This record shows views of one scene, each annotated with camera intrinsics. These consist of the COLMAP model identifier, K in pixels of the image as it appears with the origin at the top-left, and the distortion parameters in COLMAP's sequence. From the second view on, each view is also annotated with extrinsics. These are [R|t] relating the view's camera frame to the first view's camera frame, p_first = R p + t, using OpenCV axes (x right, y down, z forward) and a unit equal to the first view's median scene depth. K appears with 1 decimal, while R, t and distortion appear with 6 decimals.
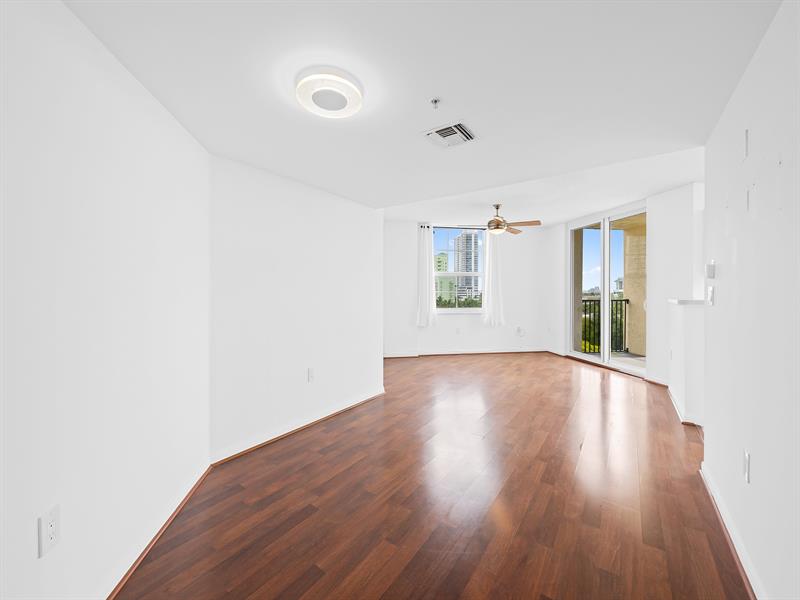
lens RADIAL K [[323.3, 0, 398.1], [0, 323.3, 297.1], [0, 0, 1]] dist [-0.000285, -0.000515]
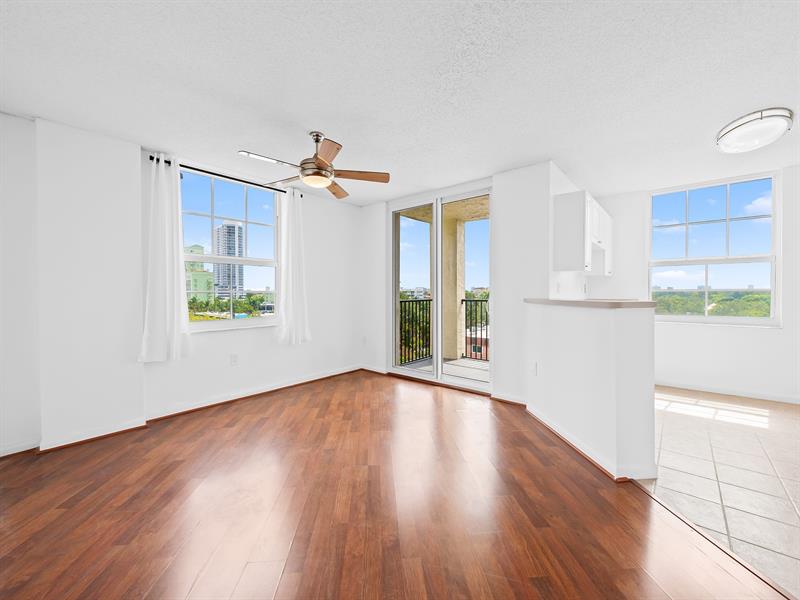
lens RADIAL K [[328.2, 0, 403.6], [0, 328.2, 295.3], [0, 0, 1]] dist [-0.003222, -0.000217]
pose [[0.765513, -0.009908, 0.643344, 0.044245], [0.012844, 0.999917, 0.000116, -0.005133], [-0.643292, 0.008174, 0.765577, 0.377795]]
